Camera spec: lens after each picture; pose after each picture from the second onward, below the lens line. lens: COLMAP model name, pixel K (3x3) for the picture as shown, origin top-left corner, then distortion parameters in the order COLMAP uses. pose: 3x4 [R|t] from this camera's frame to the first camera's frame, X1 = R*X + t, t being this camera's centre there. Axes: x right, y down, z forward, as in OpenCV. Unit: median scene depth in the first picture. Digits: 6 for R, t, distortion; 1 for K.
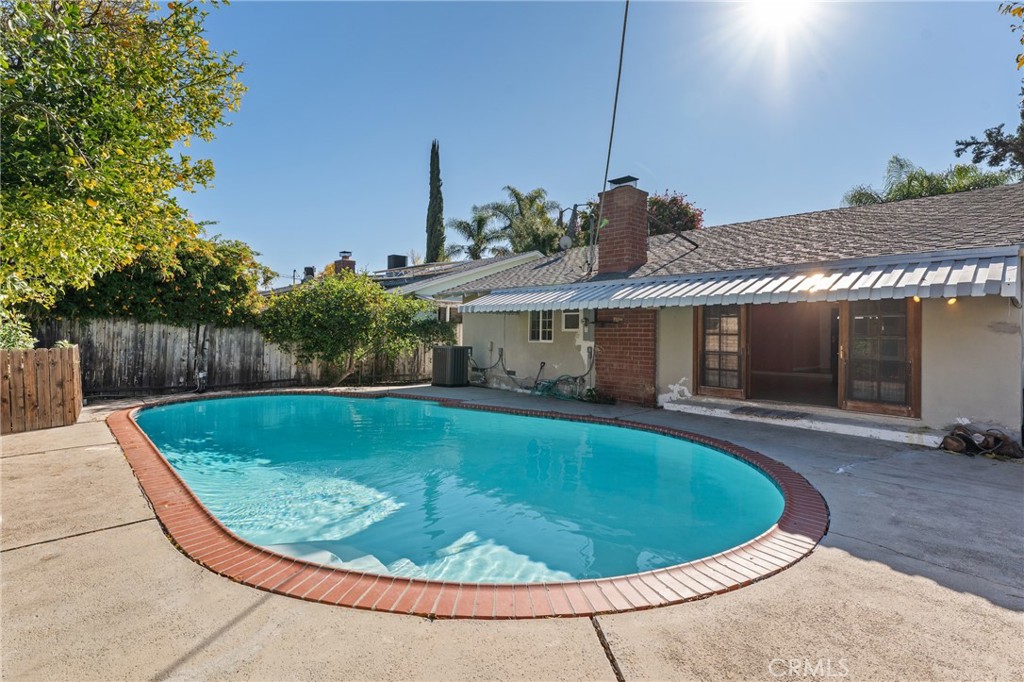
lens RADIAL K [[492.8, 0, 511.3], [0, 492.8, 326.4], [0, 0, 1]] dist [-0.000916, 0.000524]
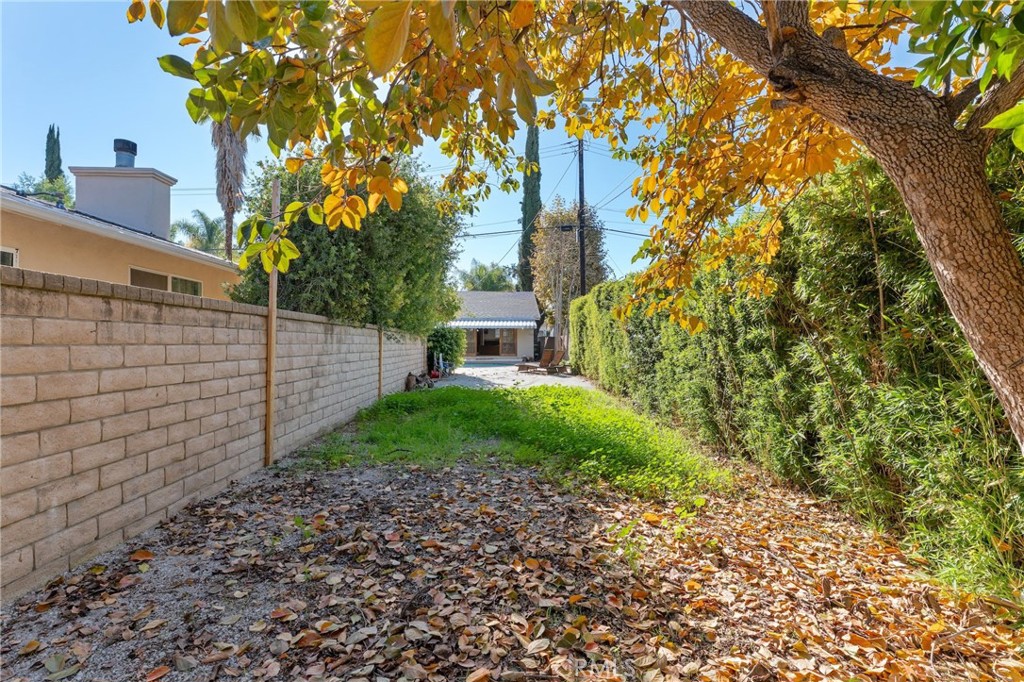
lens RADIAL K [[492.8, 0, 511.3], [0, 492.8, 326.4], [0, 0, 1]] dist [-0.000916, 0.000524]
pose [[0.636494, 0.009246, 0.771227, -1.955948], [-0.000078, 0.999929, -0.011924, -0.015857], [-0.771282, 0.007530, 0.636449, -1.301724]]
